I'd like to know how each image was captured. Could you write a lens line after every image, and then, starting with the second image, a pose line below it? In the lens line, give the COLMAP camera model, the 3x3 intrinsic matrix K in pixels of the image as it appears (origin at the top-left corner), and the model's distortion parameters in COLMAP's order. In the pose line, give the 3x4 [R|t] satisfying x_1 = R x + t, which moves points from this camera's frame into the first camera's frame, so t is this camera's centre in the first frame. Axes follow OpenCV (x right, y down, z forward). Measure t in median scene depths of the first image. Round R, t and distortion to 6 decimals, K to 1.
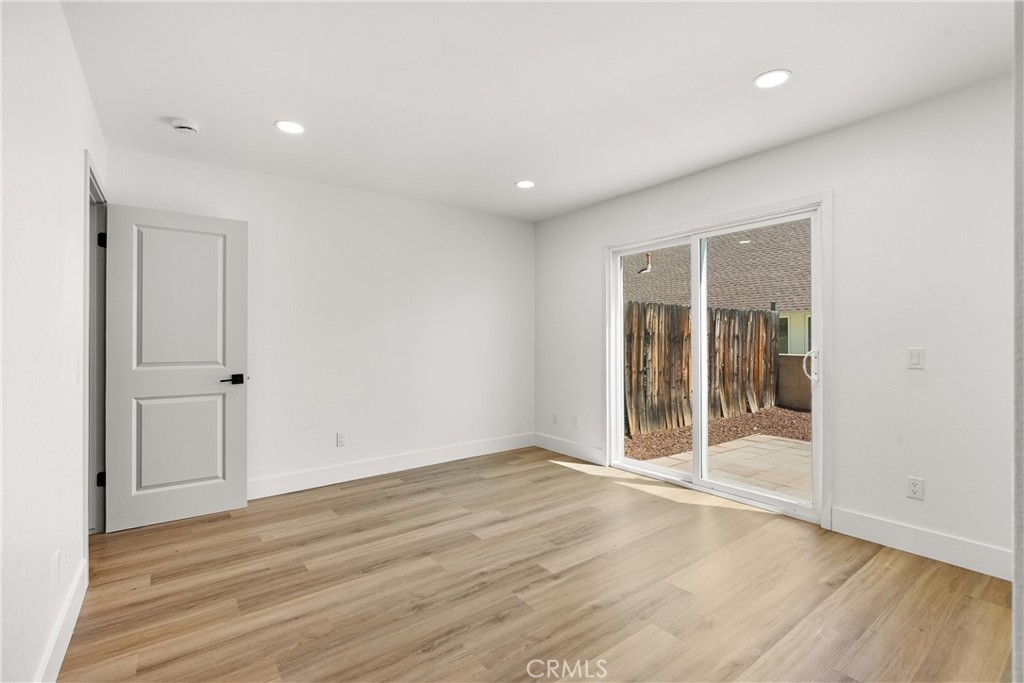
lens RADIAL K [[461.4, 0, 520.5], [0, 461.4, 340.6], [0, 0, 1]] dist [-0.002021, -0.000238]
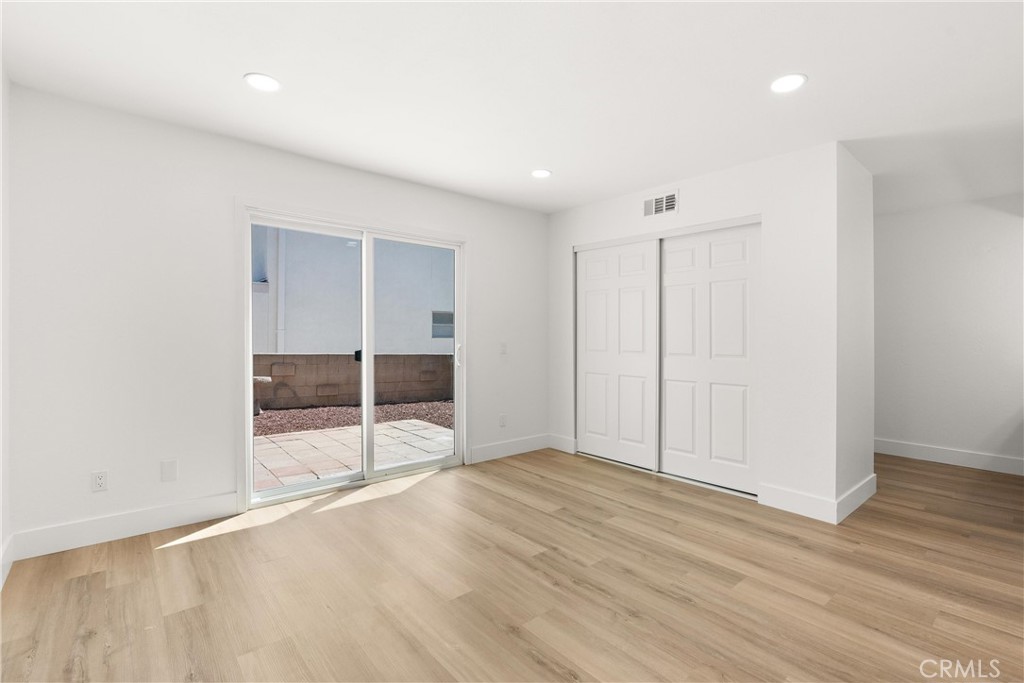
lens RADIAL K [[466.9, 0, 515.7], [0, 466.9, 337.0], [0, 0, 1]] dist [-0.002619, 0.000114]
pose [[-0.058900, 0.001576, 0.998263, -0.807637], [-0.002027, 0.999997, -0.001699, -0.000096], [-0.998262, -0.002124, -0.058896, 0.890945]]
